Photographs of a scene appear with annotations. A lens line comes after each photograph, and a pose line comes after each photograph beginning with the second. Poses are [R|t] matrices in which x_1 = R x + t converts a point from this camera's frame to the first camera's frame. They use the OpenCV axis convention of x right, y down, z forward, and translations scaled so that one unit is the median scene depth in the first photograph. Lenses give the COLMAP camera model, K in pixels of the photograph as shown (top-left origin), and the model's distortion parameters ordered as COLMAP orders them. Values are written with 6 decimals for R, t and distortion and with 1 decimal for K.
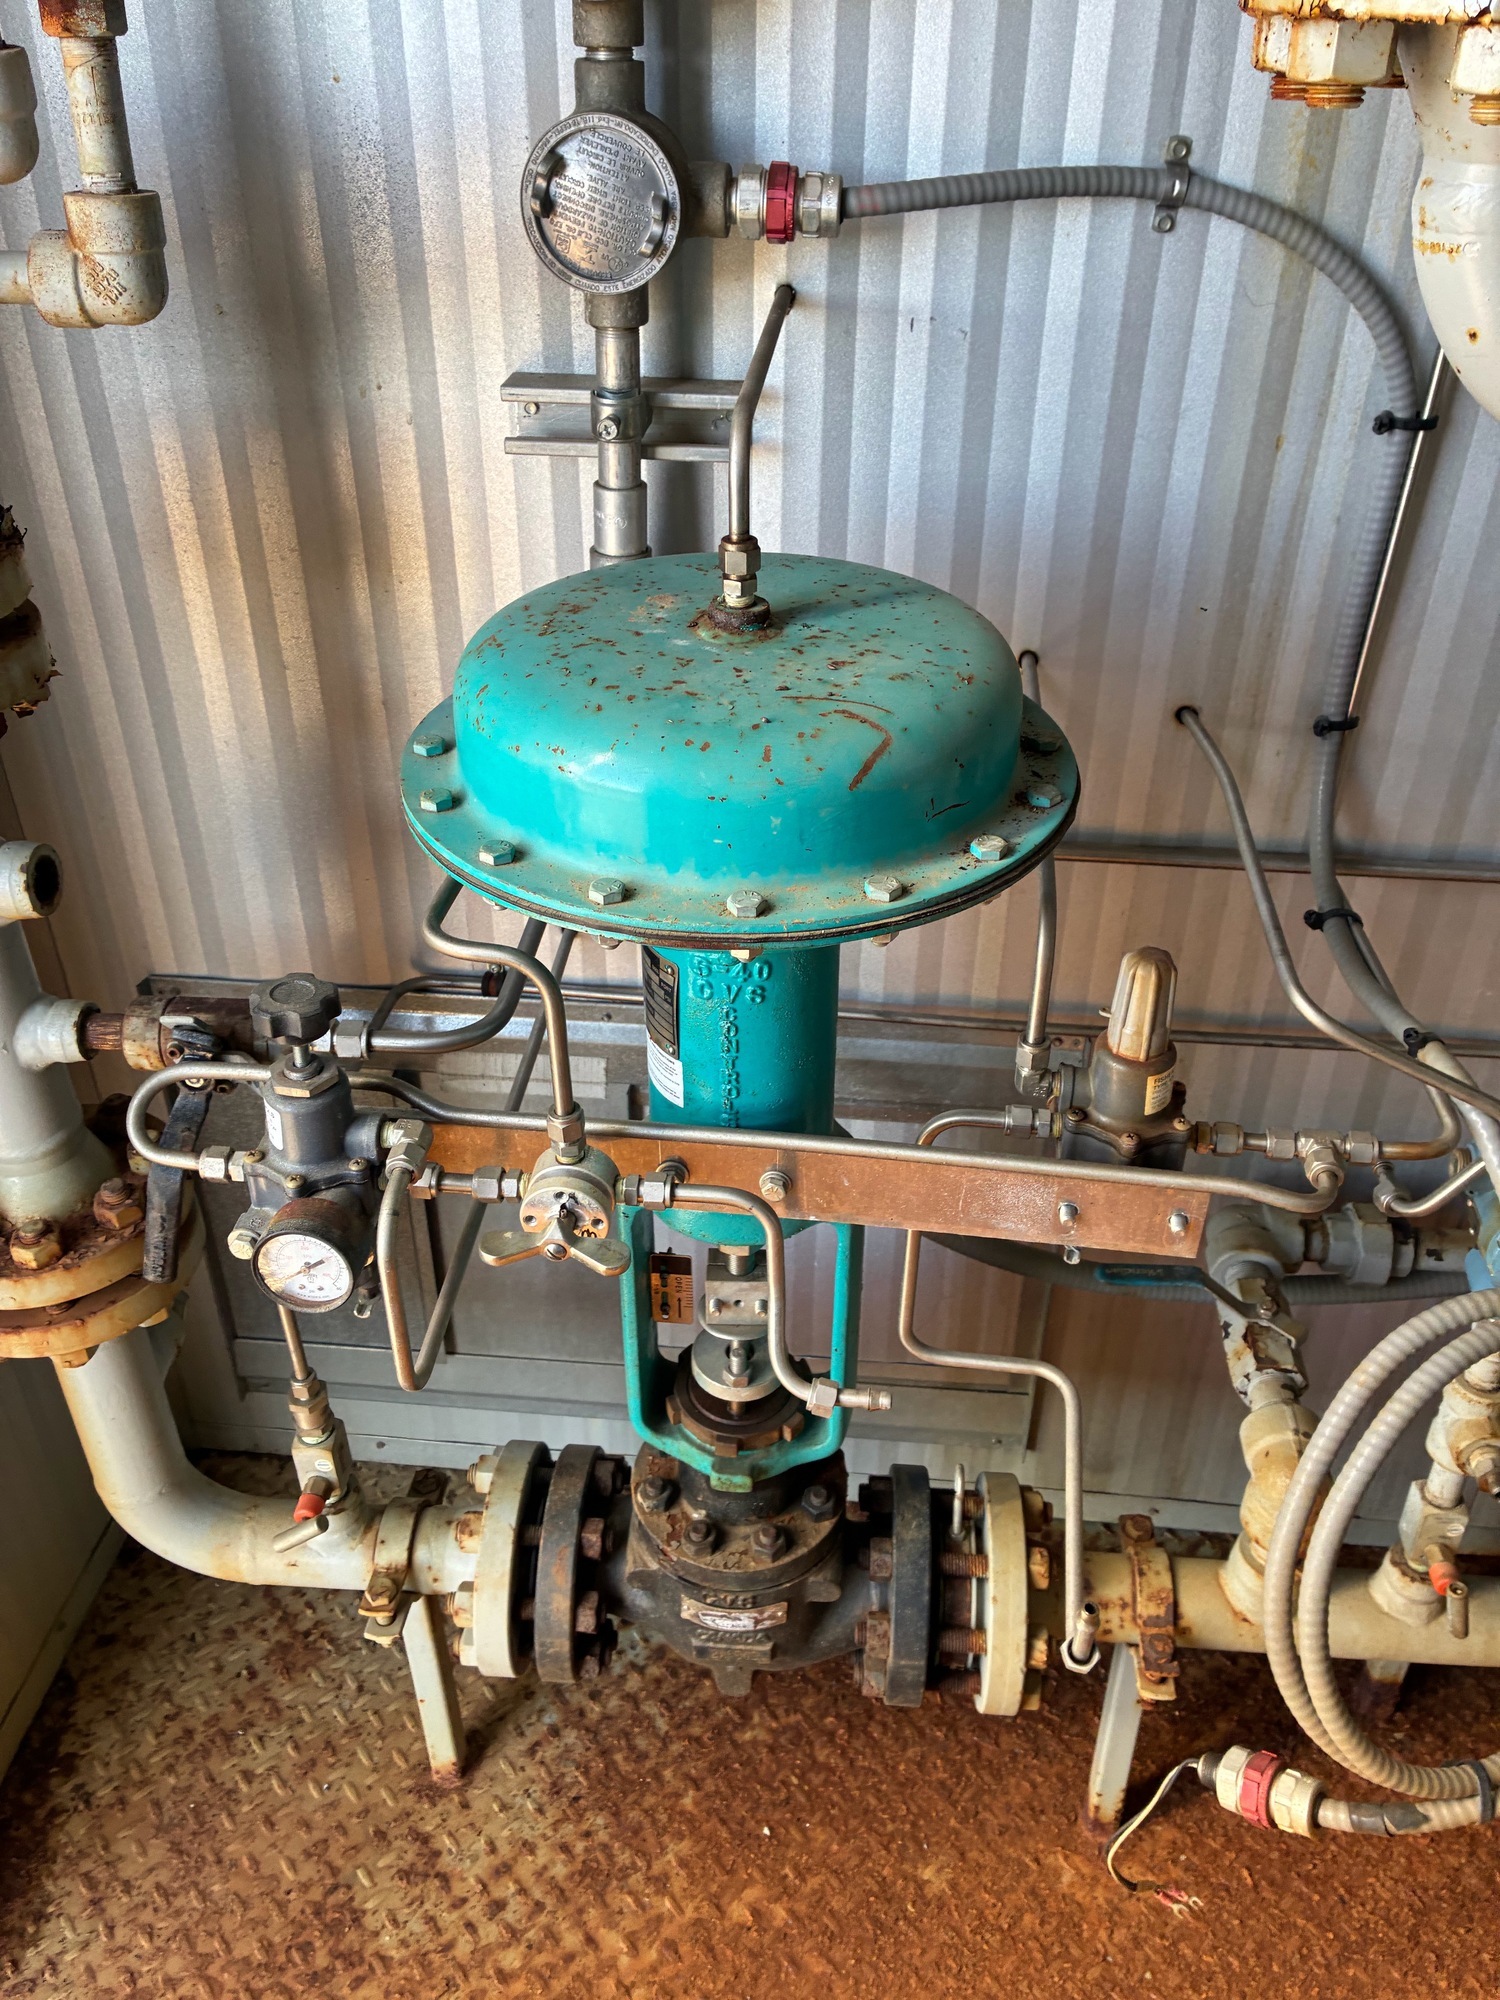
lens RADIAL K [[1539.7, 0, 751.8], [0, 1539.7, 974.5], [0, 0, 1]] dist [0.047983, -0.053974]
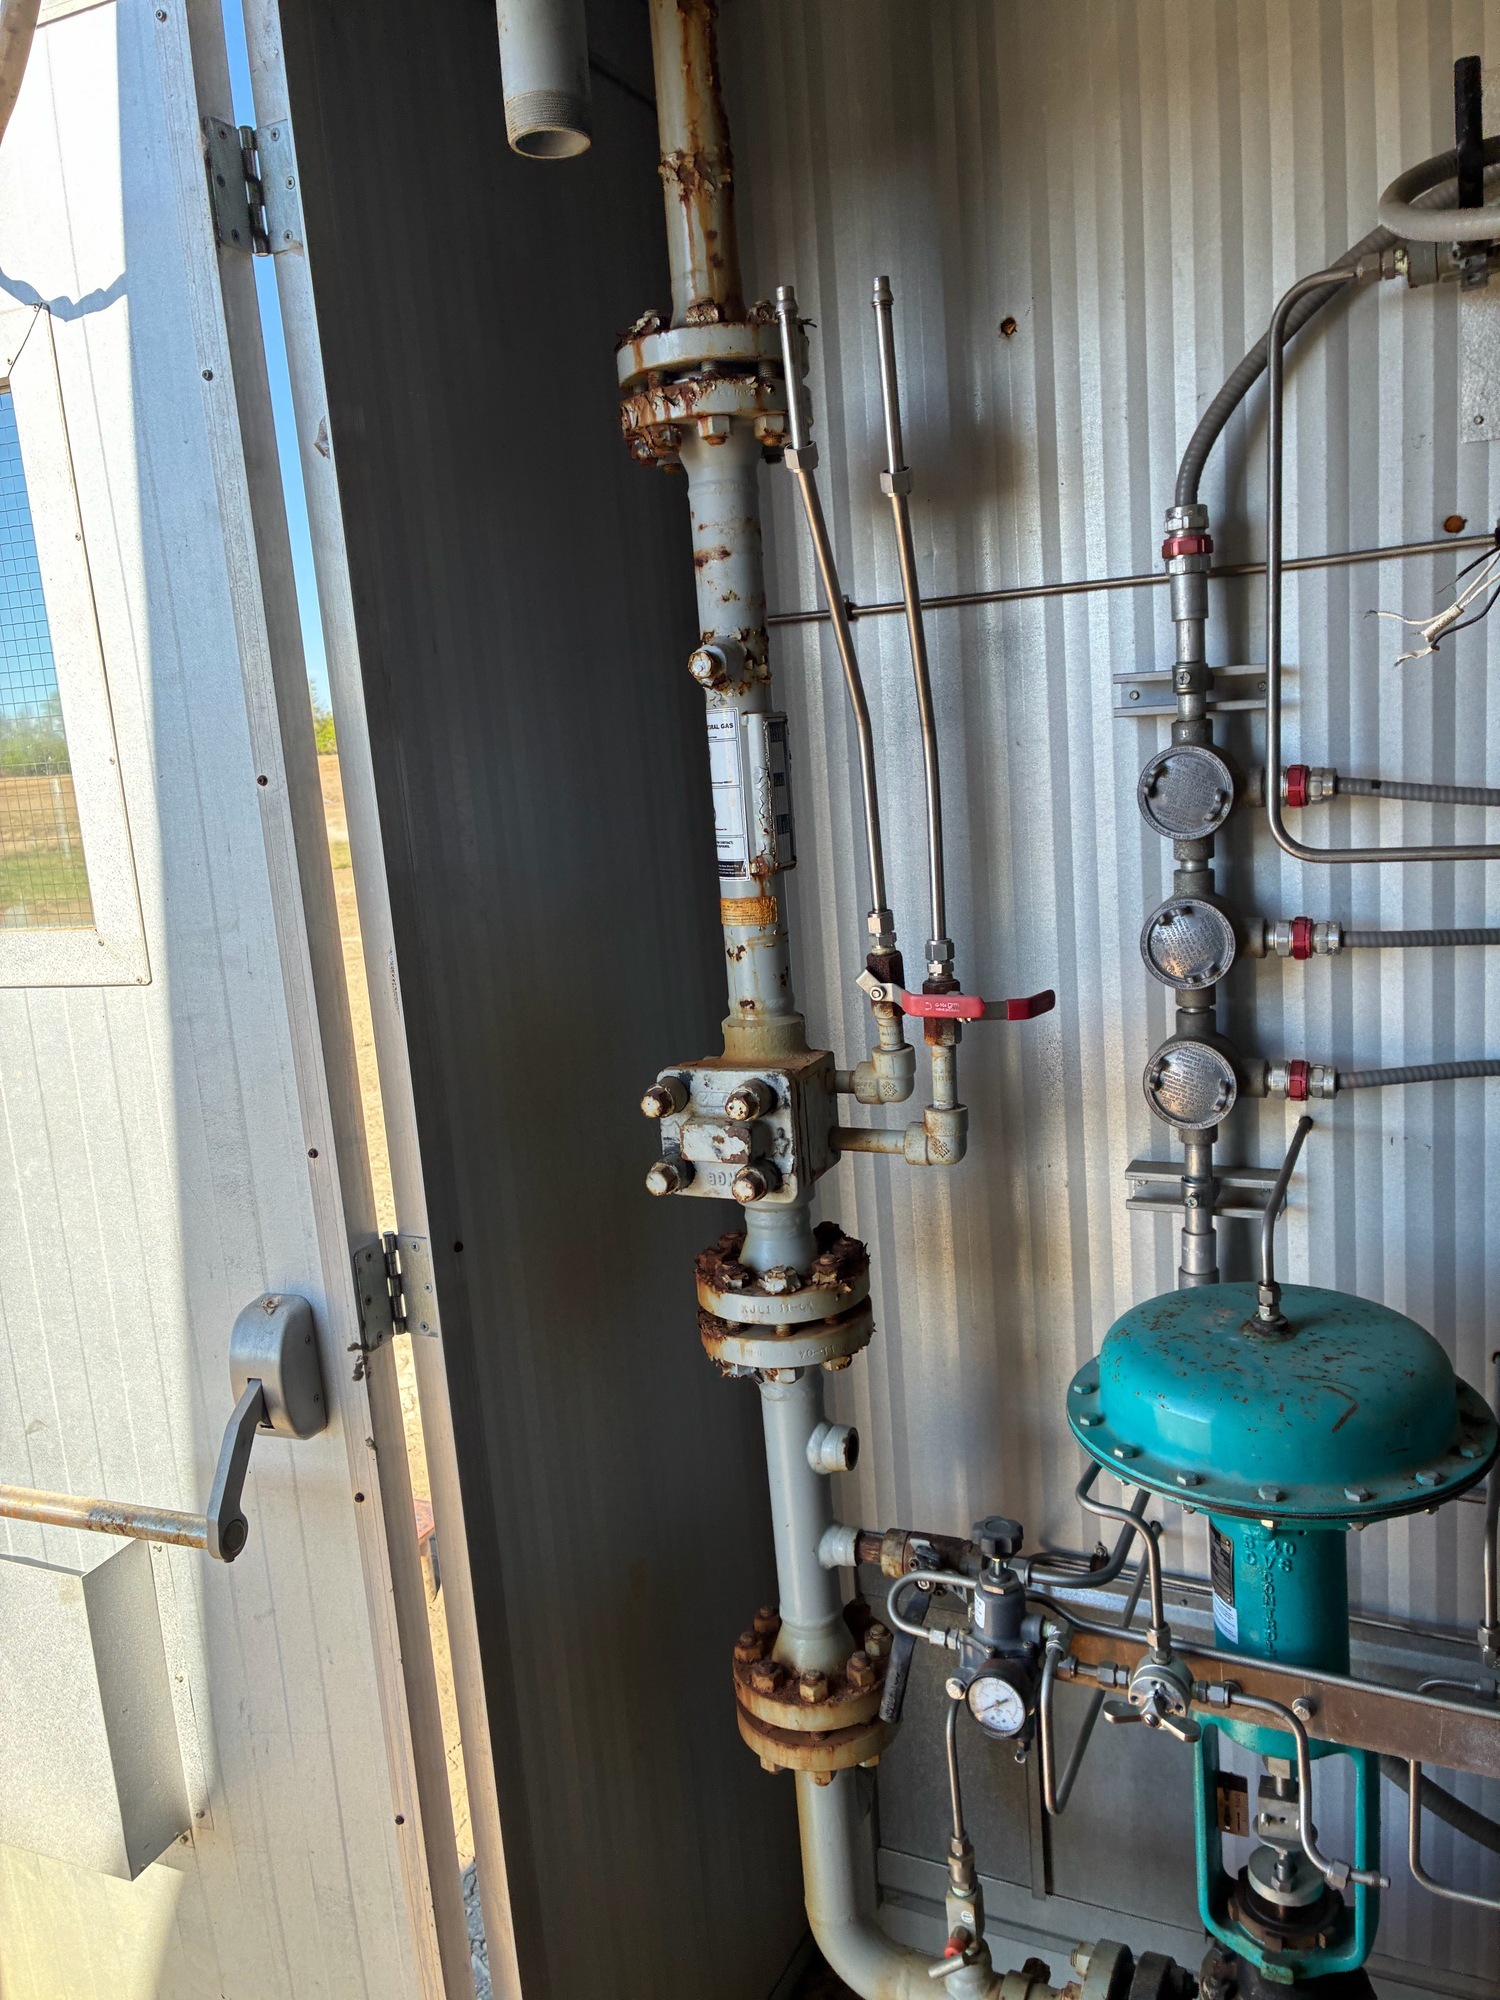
lens RADIAL K [[1539.7, 0, 734.3], [0, 1539.7, 976.5], [0, 0, 1]] dist [0.047983, -0.053974]
pose [[0.931678, -0.019488, -0.362762, 0.057978], [-0.124363, 0.921118, -0.368884, 0.101295], [0.341335, 0.388795, 0.855762, -0.691500]]
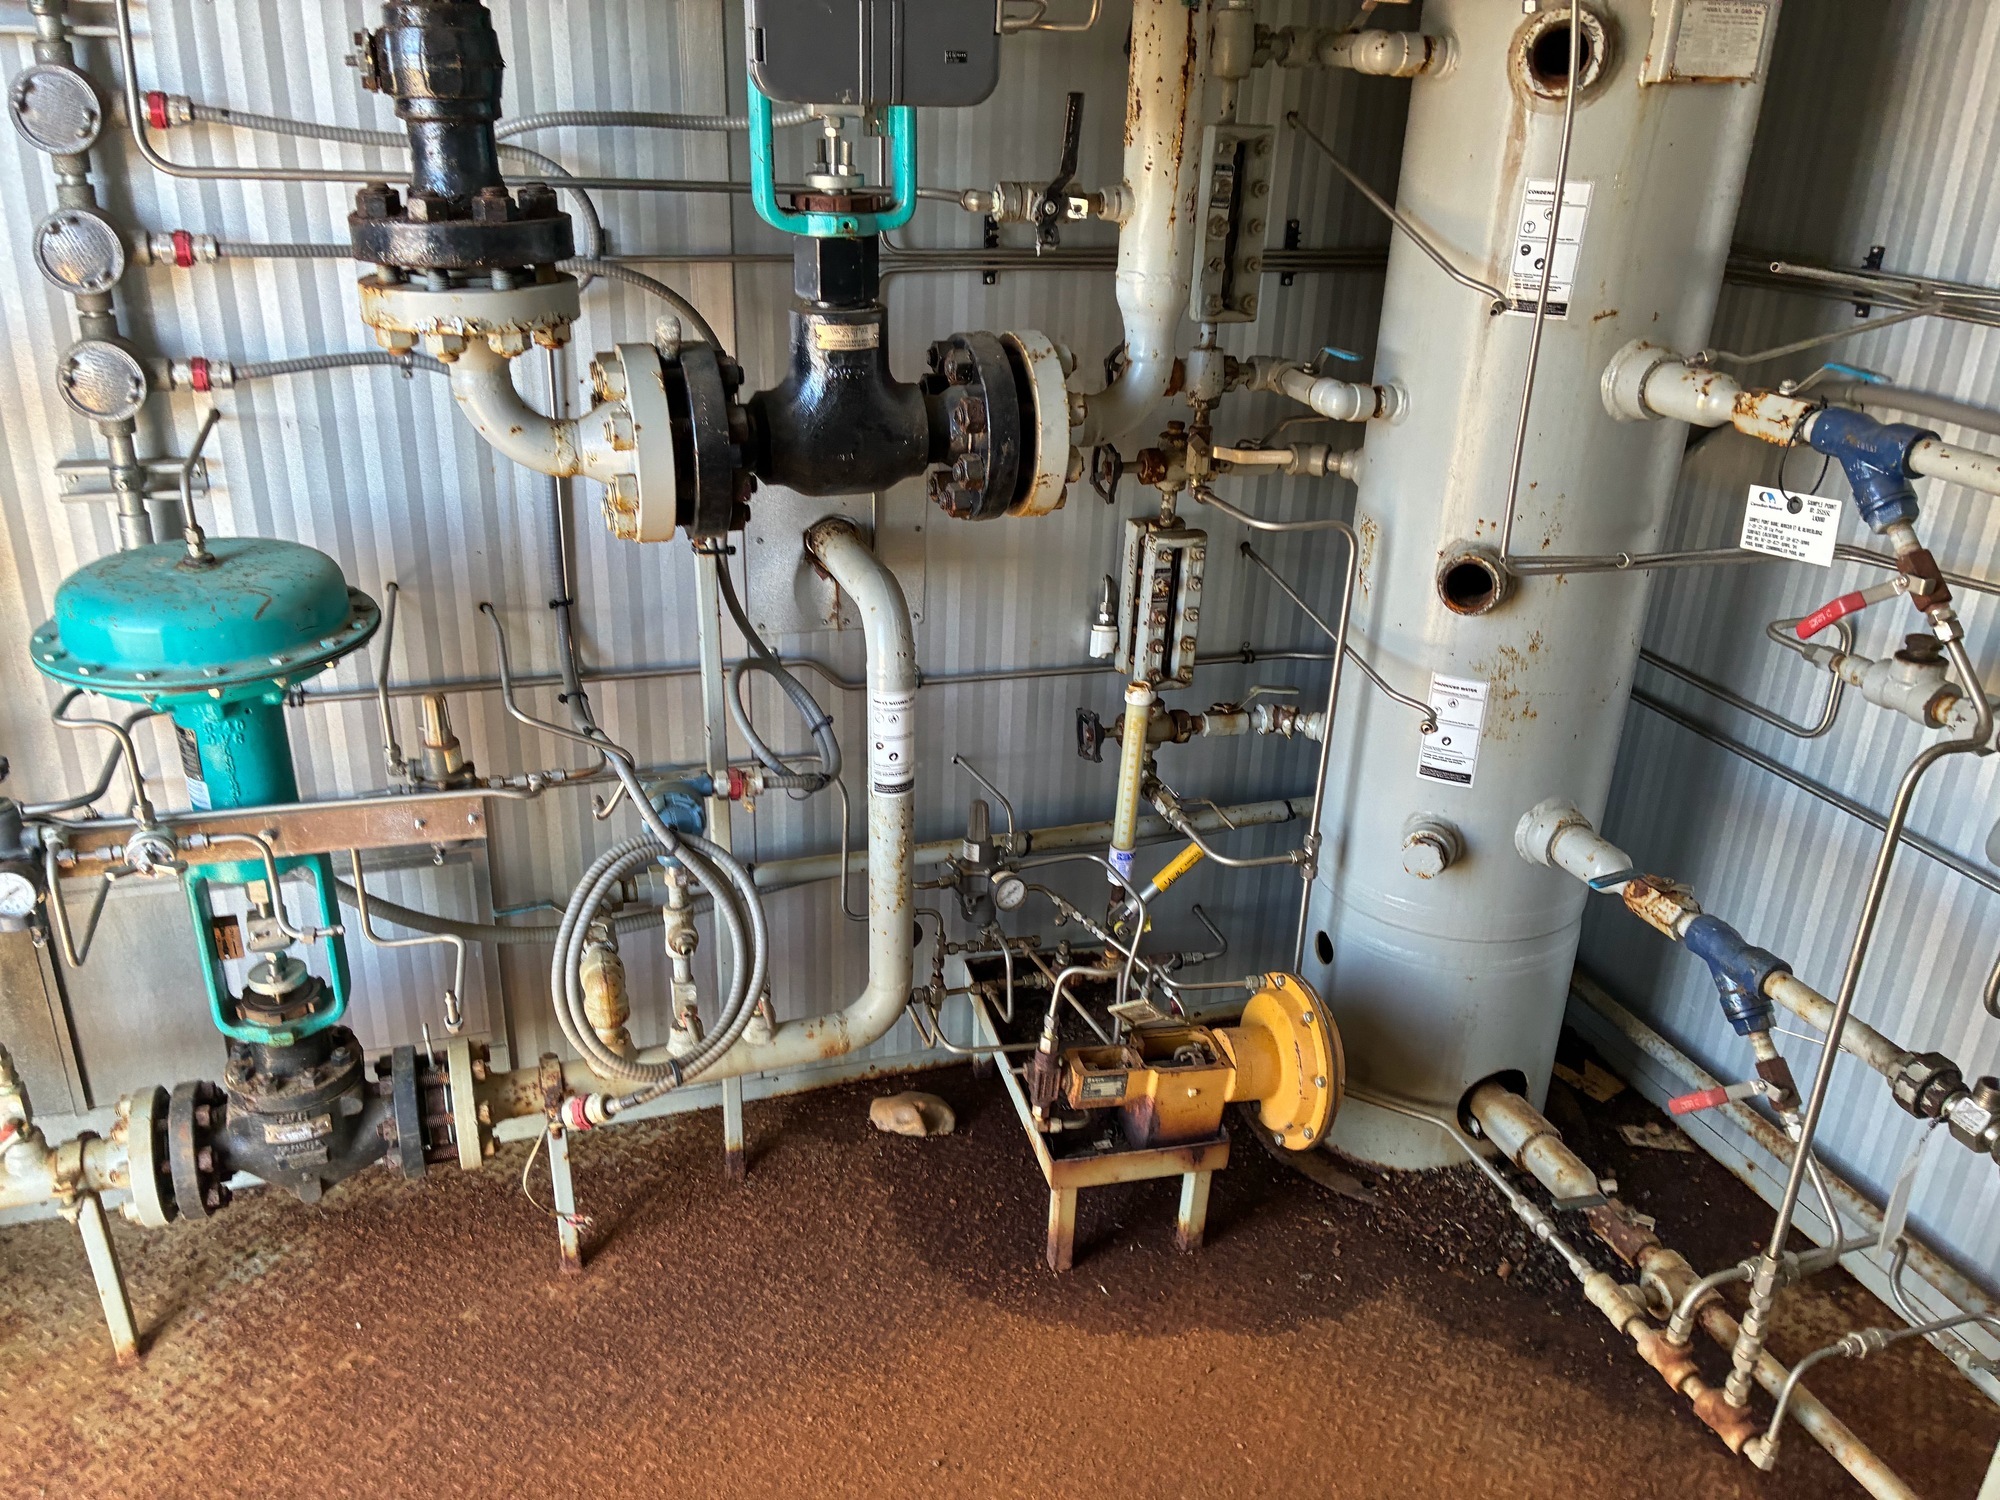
lens RADIAL K [[1539.7, 0, 987.8], [0, 1539.7, 773.6], [0, 0, 1]] dist [0.047983, -0.053974]
pose [[0.915317, -0.143679, 0.376233, 0.117622], [0.194522, 0.975723, -0.100623, 0.413171], [-0.352642, 0.165288, 0.921045, -1.133992]]
